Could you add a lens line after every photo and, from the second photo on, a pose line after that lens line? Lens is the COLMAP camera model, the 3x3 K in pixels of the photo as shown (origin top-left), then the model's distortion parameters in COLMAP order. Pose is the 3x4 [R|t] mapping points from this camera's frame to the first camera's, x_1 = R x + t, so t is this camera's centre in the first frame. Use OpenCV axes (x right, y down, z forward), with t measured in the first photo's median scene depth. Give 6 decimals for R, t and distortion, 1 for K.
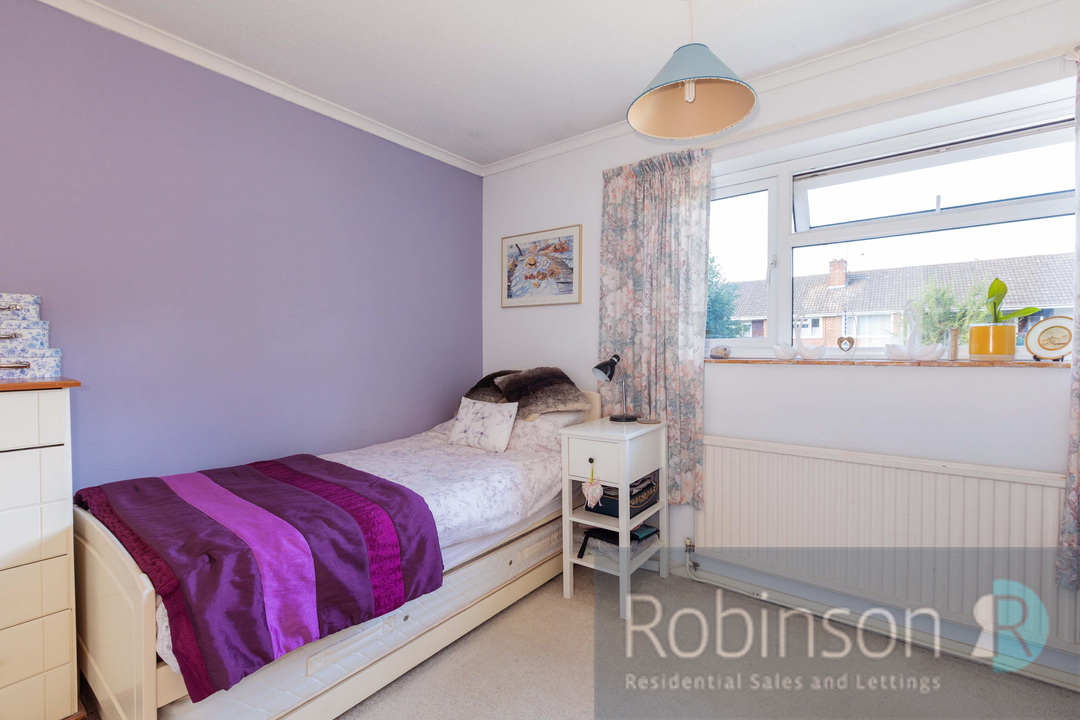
lens RADIAL K [[482.8, 0, 540.4], [0, 482.8, 347.8], [0, 0, 1]] dist [-0.000972, 0.000091]
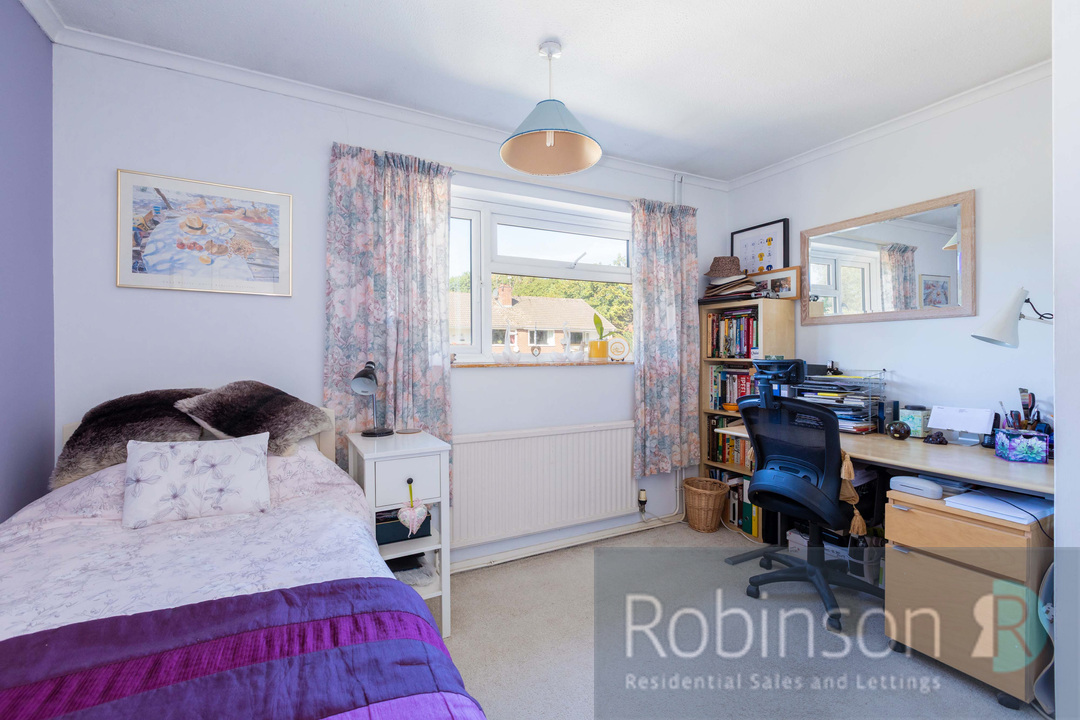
lens RADIAL K [[482.8, 0, 540.4], [0, 482.8, 347.8], [0, 0, 1]] dist [-0.000972, 0.000091]
pose [[0.409935, 0.012476, 0.912030, -0.477050], [-0.000899, 0.999911, -0.013274, 0.000472], [-0.912114, 0.004622, 0.409910, 0.330293]]
